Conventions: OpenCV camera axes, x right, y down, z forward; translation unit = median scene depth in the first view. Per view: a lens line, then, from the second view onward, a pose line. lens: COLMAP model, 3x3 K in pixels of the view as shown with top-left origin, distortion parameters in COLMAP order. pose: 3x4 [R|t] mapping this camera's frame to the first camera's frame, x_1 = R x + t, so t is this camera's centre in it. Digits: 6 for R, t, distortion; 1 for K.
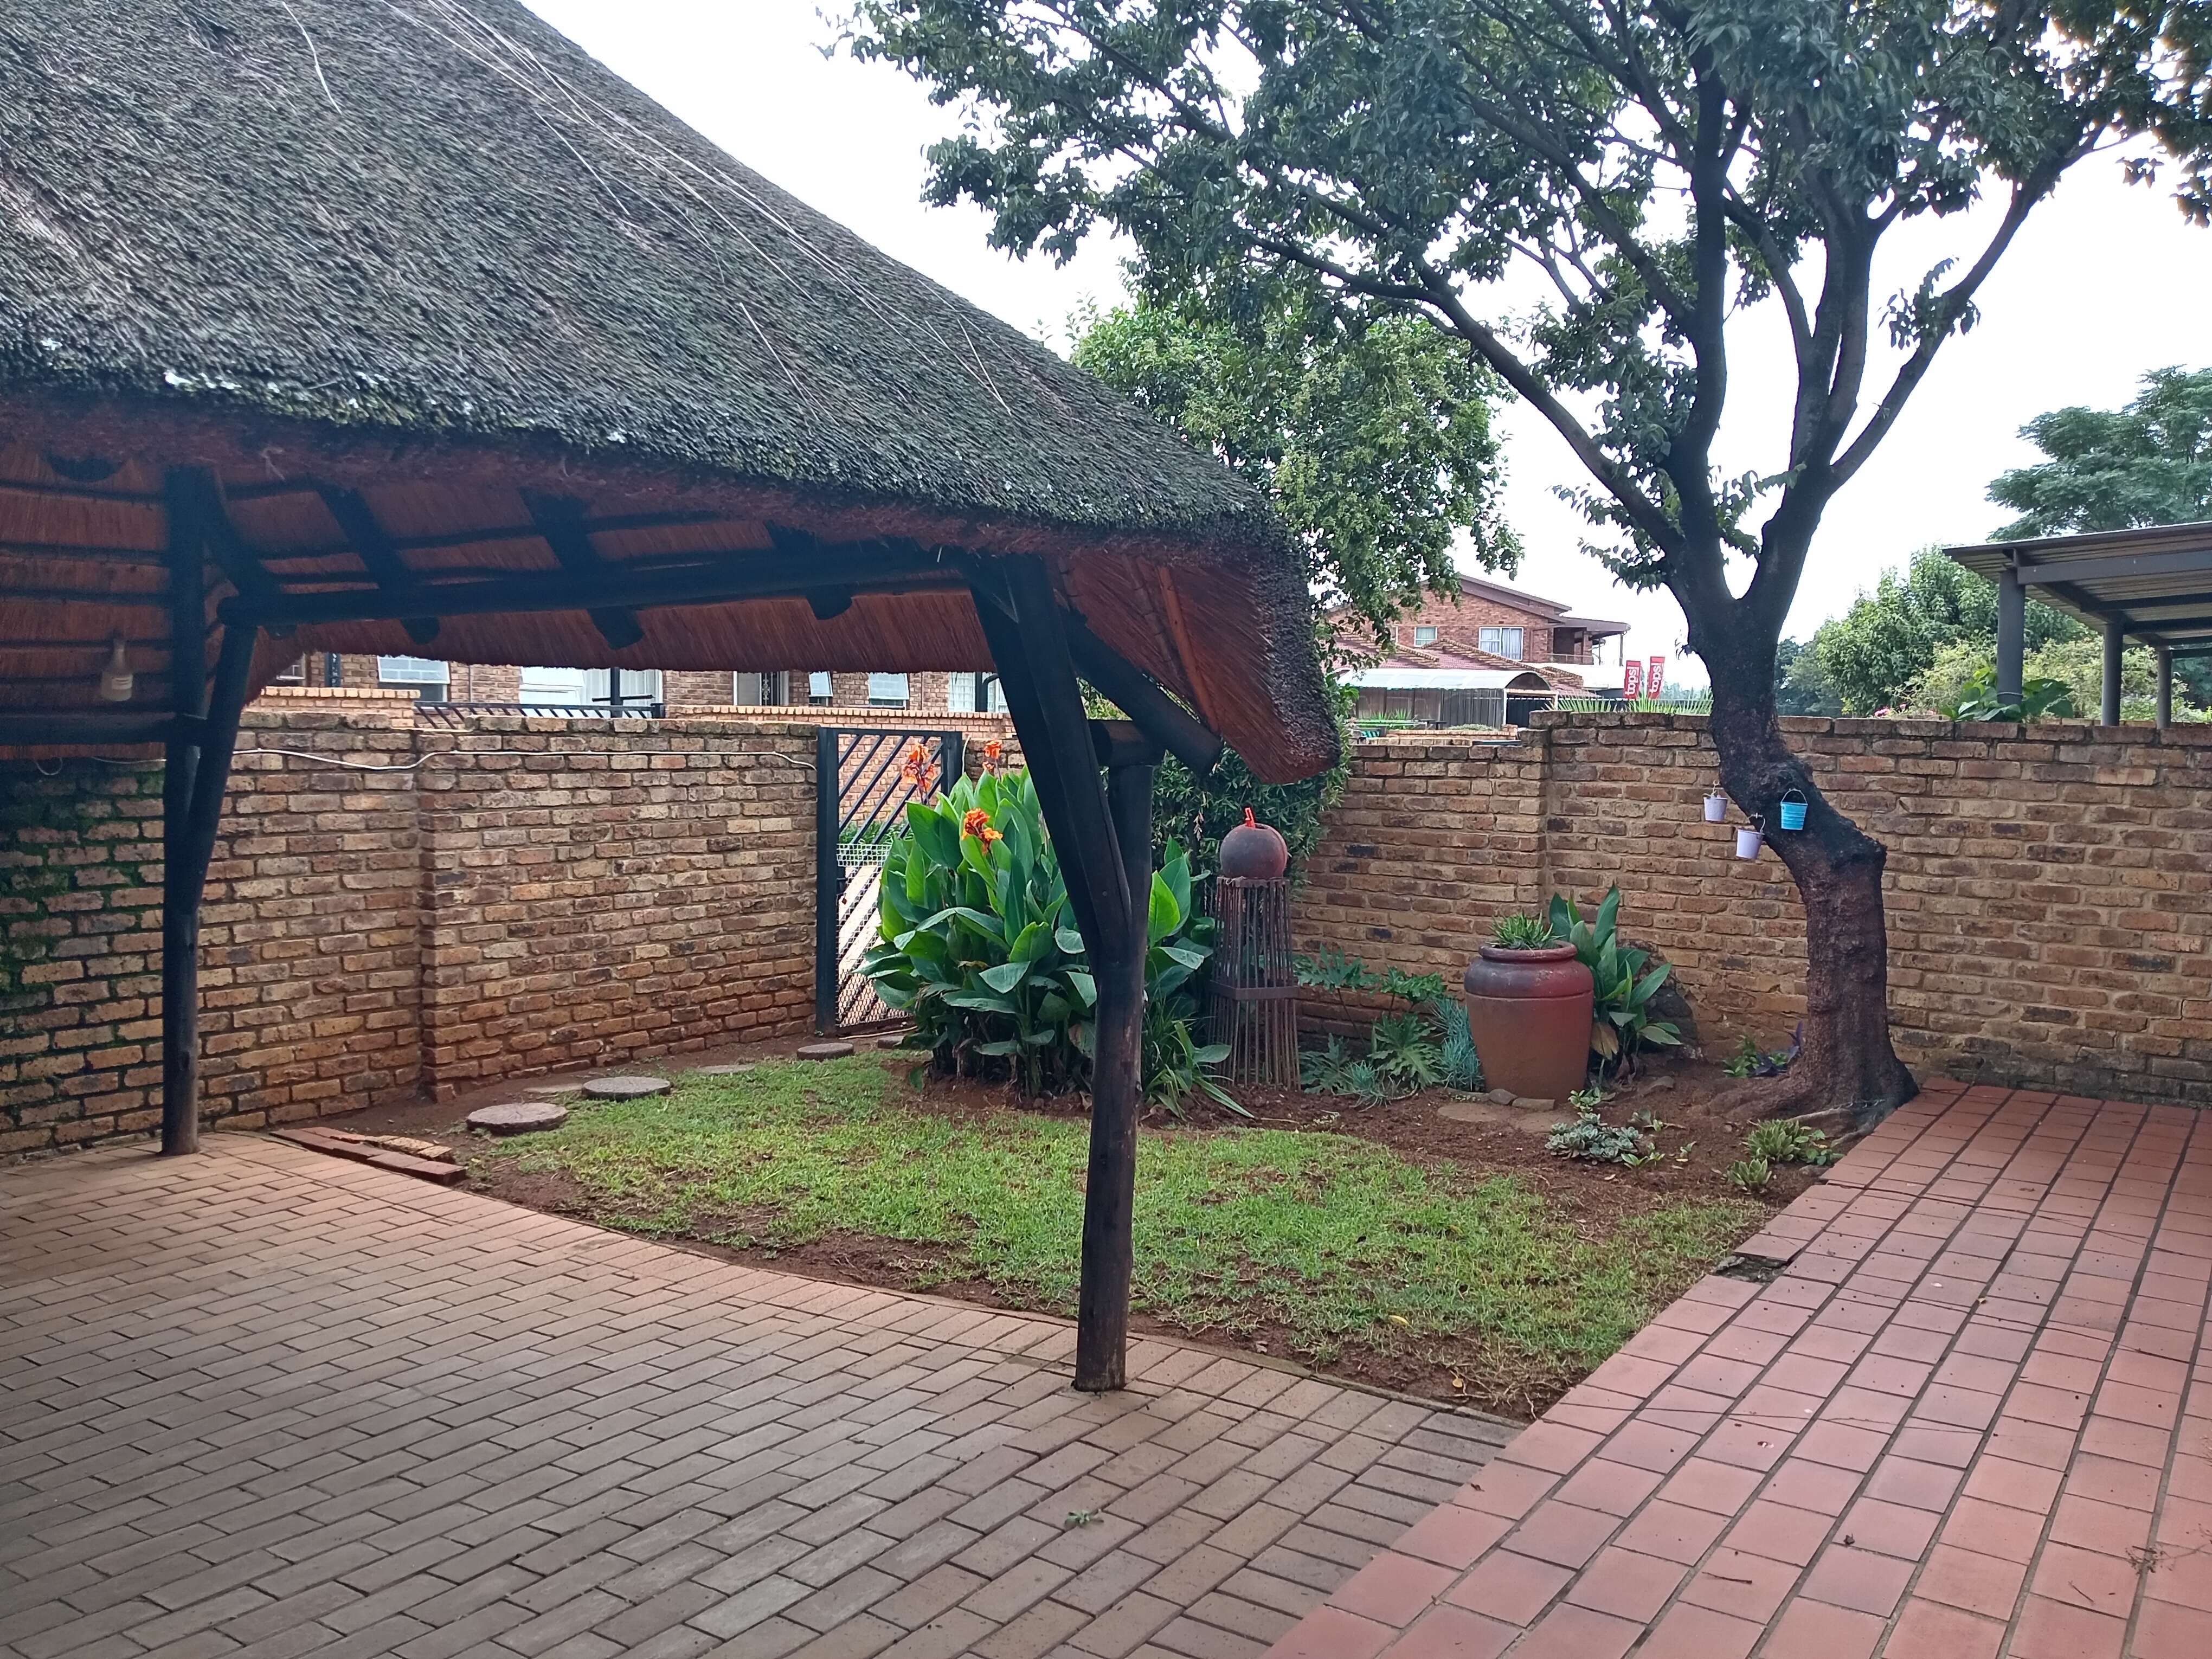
lens RADIAL K [[1772.9, 0, 1106.0], [0, 1772.9, 829.5], [0, 0, 1]] dist [0.063699, -0.137880]
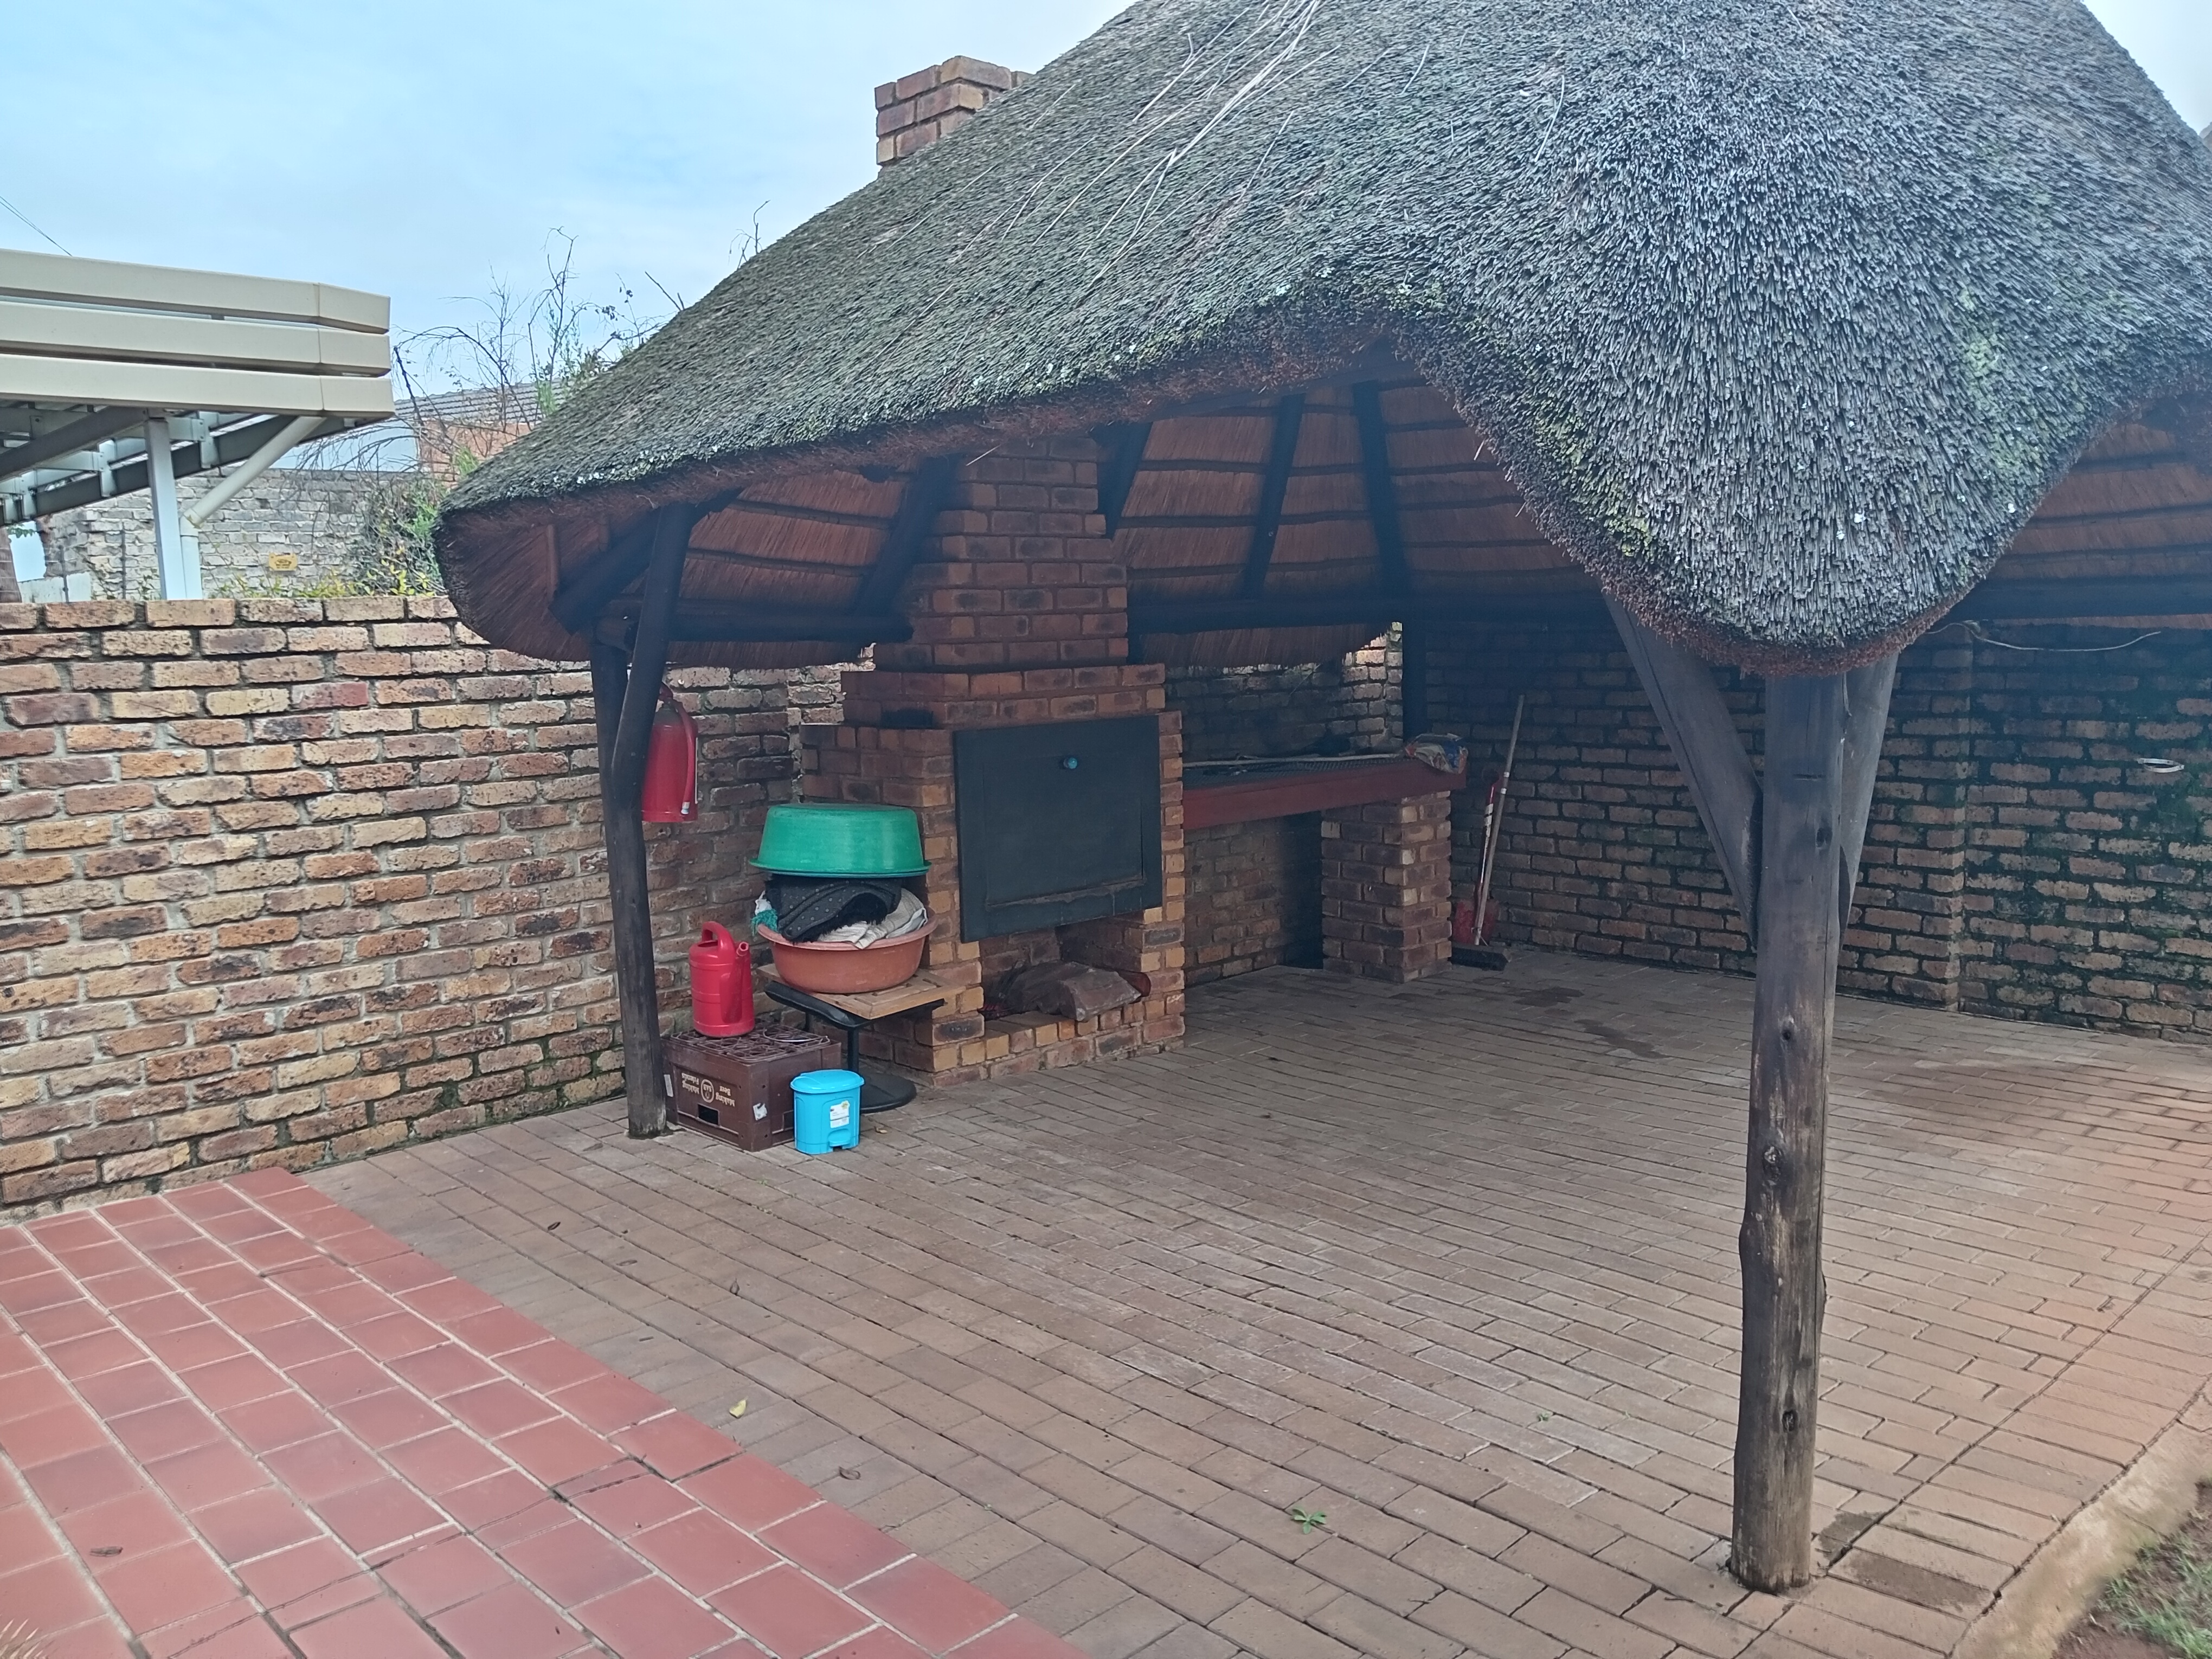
lens RADIAL K [[1729.3, 0, 1095.7], [0, 1729.3, 831.4], [0, 0, 1]] dist [0.132565, -0.280066]
pose [[-0.212126, 0.114866, -0.970468, 0.725189], [-0.031355, 0.991757, 0.124239, -0.049589], [0.976739, 0.056783, -0.206776, 0.945068]]
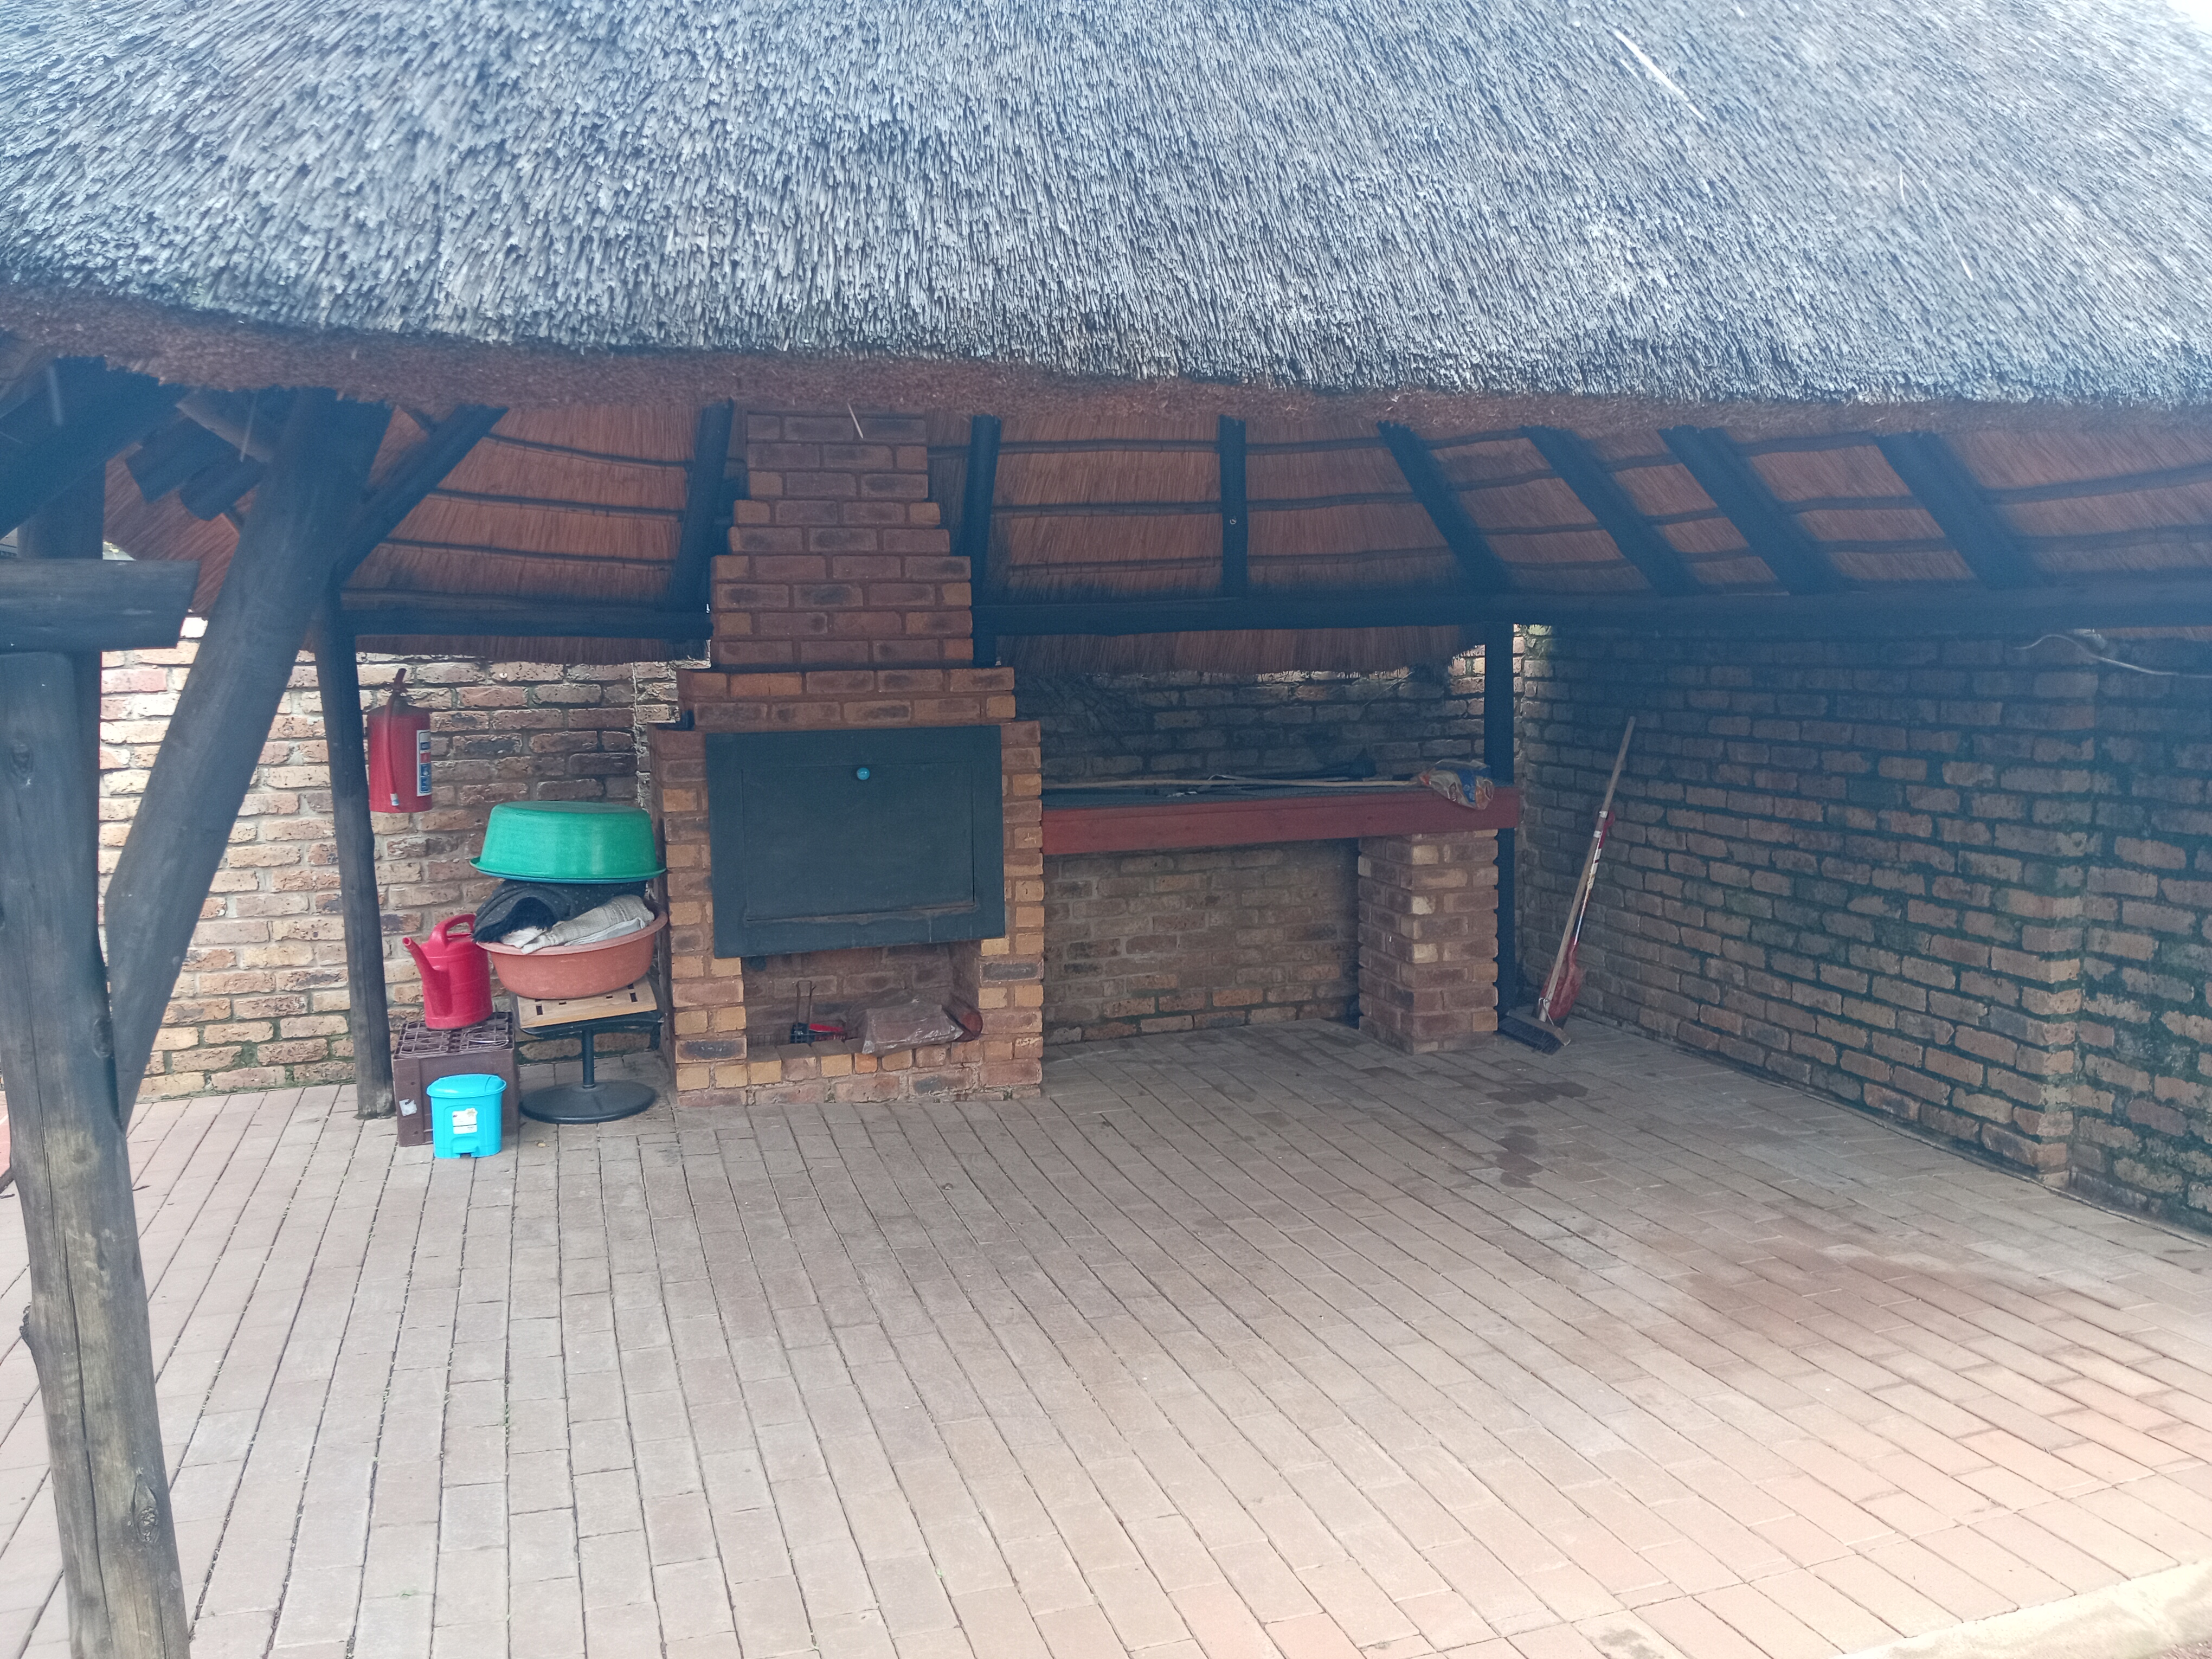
lens RADIAL K [[1729.3, 0, 1095.7], [0, 1729.3, 831.4], [0, 0, 1]] dist [0.132565, -0.280066]
pose [[-0.615039, 0.090447, -0.783292, 0.229986], [-0.034392, 0.989377, 0.141249, -0.077823], [0.787746, 0.113813, -0.605395, 1.611256]]
